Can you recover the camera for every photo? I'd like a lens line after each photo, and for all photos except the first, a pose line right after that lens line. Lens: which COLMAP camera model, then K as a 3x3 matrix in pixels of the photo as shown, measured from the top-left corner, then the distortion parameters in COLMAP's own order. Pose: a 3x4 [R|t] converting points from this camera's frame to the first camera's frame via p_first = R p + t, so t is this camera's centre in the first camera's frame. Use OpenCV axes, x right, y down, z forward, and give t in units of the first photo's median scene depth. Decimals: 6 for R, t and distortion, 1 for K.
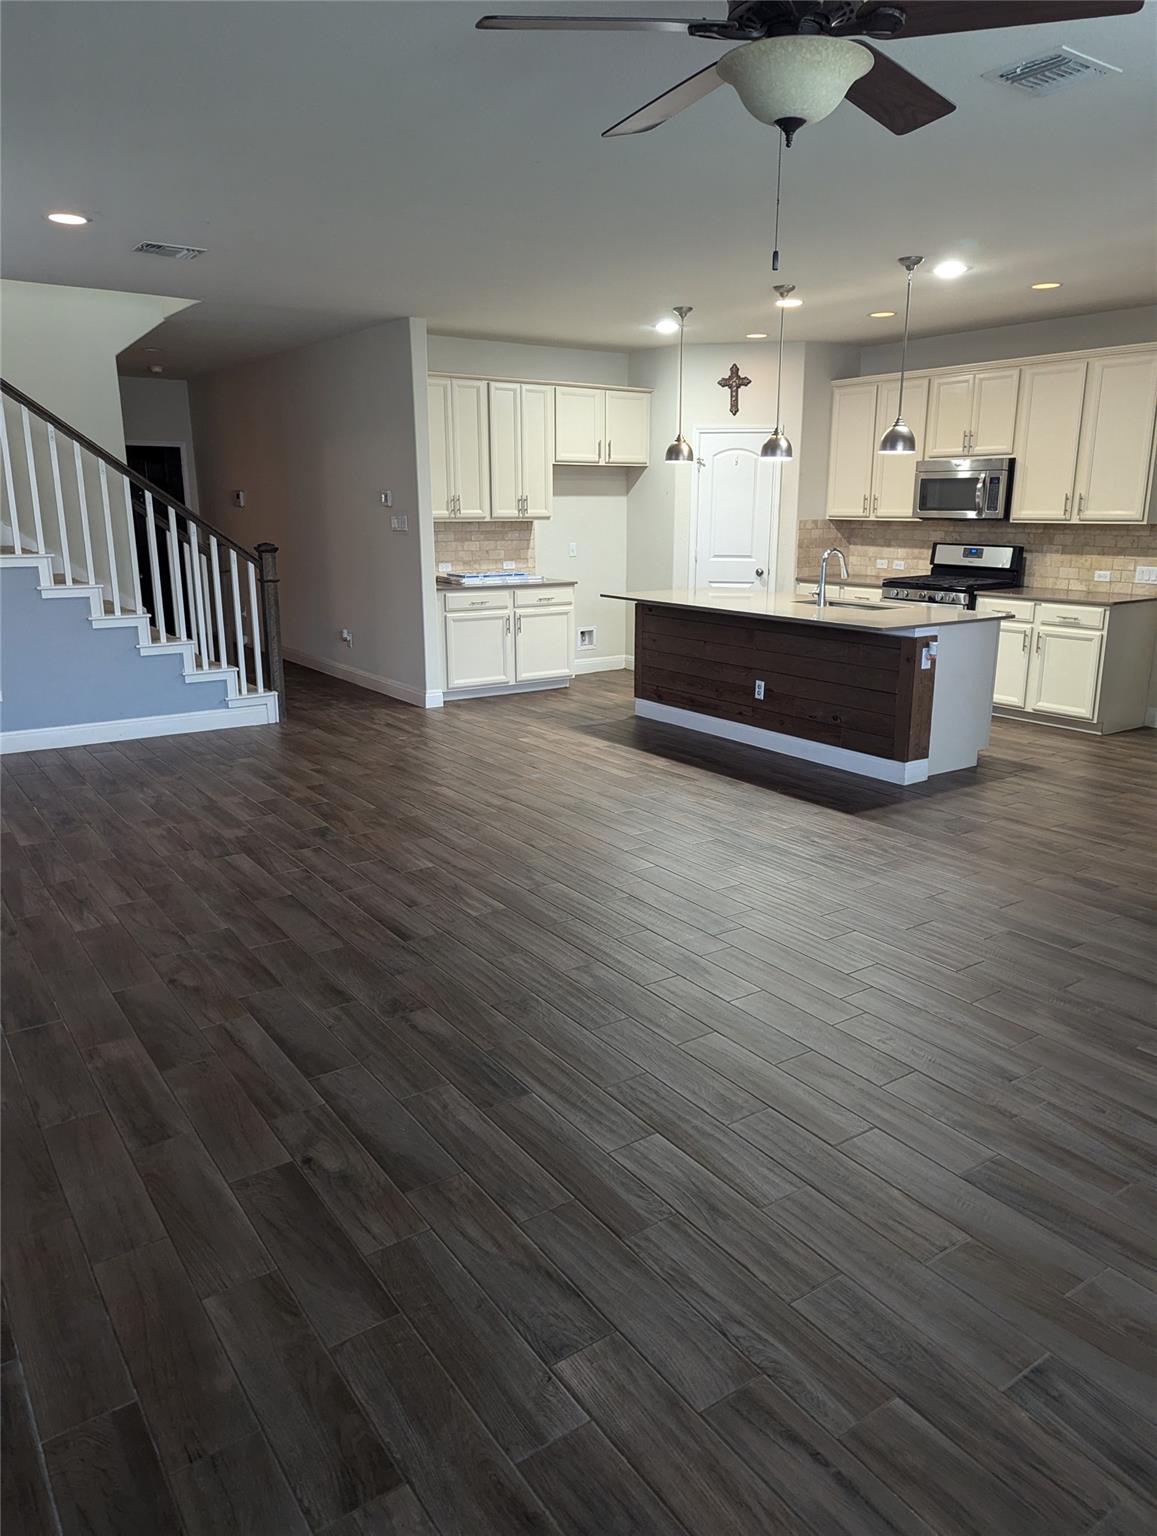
lens RADIAL K [[1075.4, 0, 591.7], [0, 1075.4, 764.6], [0, 0, 1]] dist [0.054596, -0.043107]
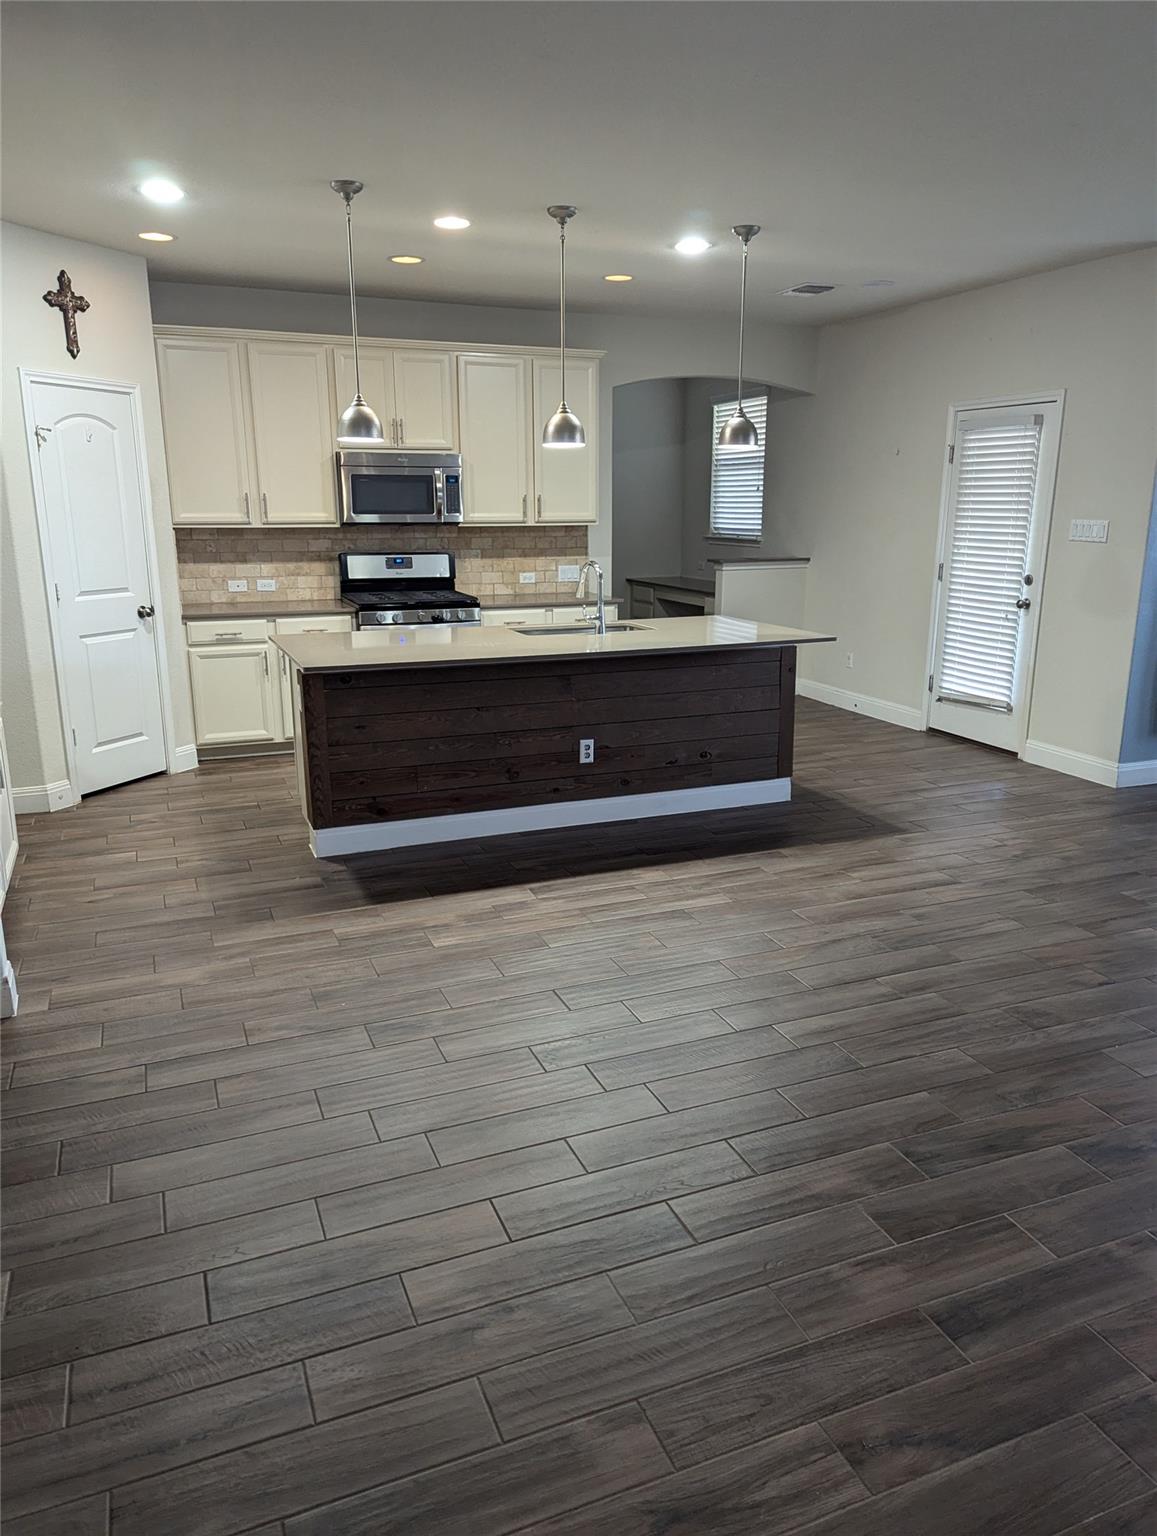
lens RADIAL K [[1075.4, 0, 582.4], [0, 1075.4, 766.7], [0, 0, 1]] dist [0.054596, -0.043107]
pose [[0.222706, -0.236147, 0.945852, -0.514491], [0.234606, 0.954688, 0.183114, -0.181015], [-0.946236, 0.181122, 0.268017, 0.732363]]
